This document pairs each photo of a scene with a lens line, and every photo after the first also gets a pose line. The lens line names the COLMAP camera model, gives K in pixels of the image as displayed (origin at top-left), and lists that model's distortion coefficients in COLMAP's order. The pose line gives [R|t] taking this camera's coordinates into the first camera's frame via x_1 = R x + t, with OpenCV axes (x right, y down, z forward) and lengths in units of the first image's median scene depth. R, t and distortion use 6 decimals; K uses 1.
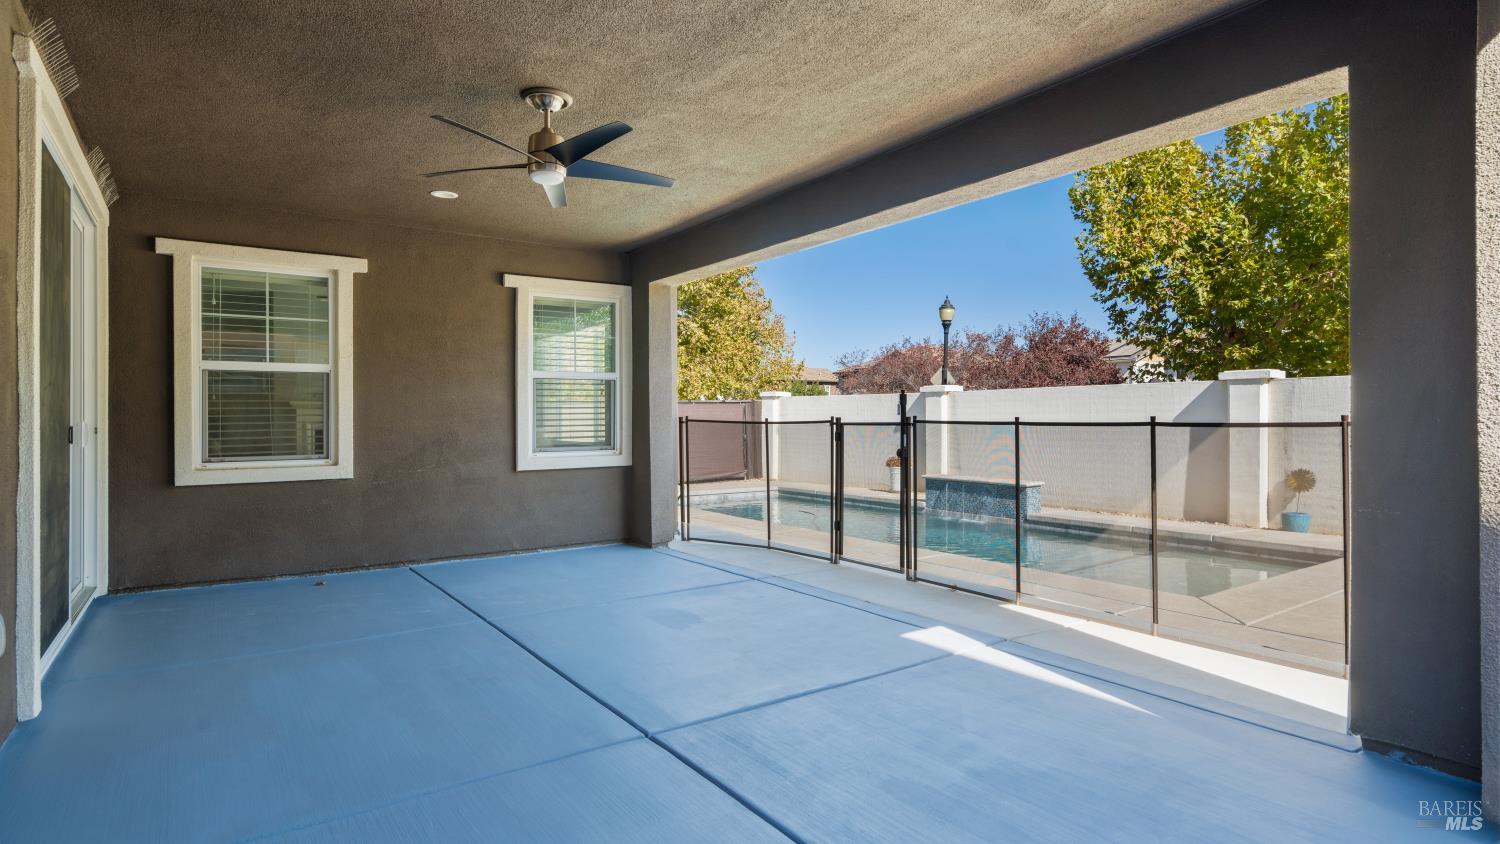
lens RADIAL K [[761.8, 0, 740.5], [0, 761.8, 423.1], [0, 0, 1]] dist [0.011642, 0.001109]
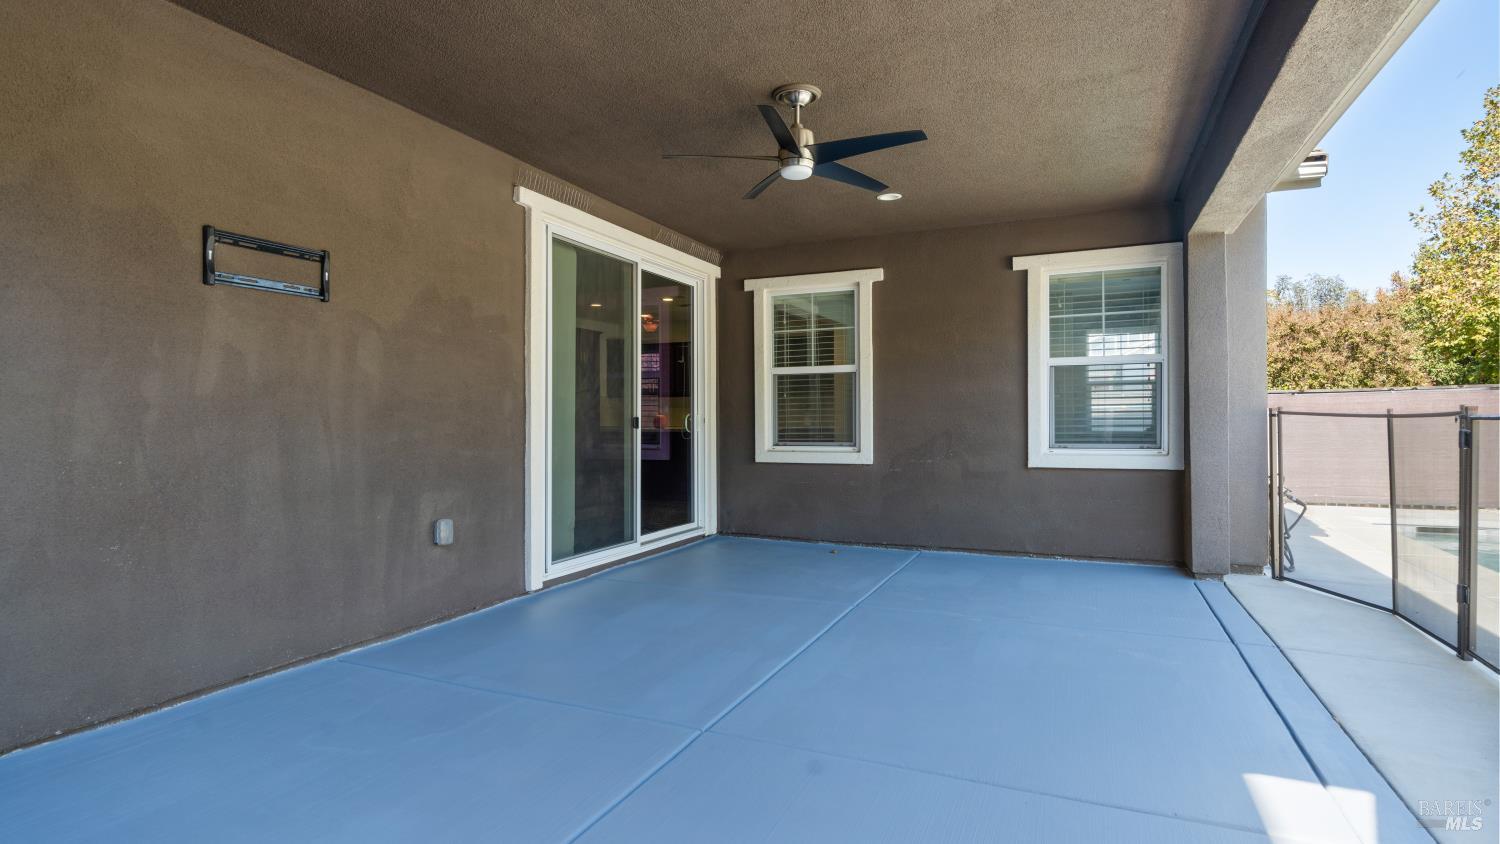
lens RADIAL K [[761.8, 0, 751.6], [0, 761.8, 419.9], [0, 0, 1]] dist [0.011642, 0.001109]
pose [[0.537509, 0.005171, -0.843242, 0.309365], [-0.001867, 0.999986, 0.004942, 0.000975], [0.843256, -0.001082, 0.537512, 0.219155]]
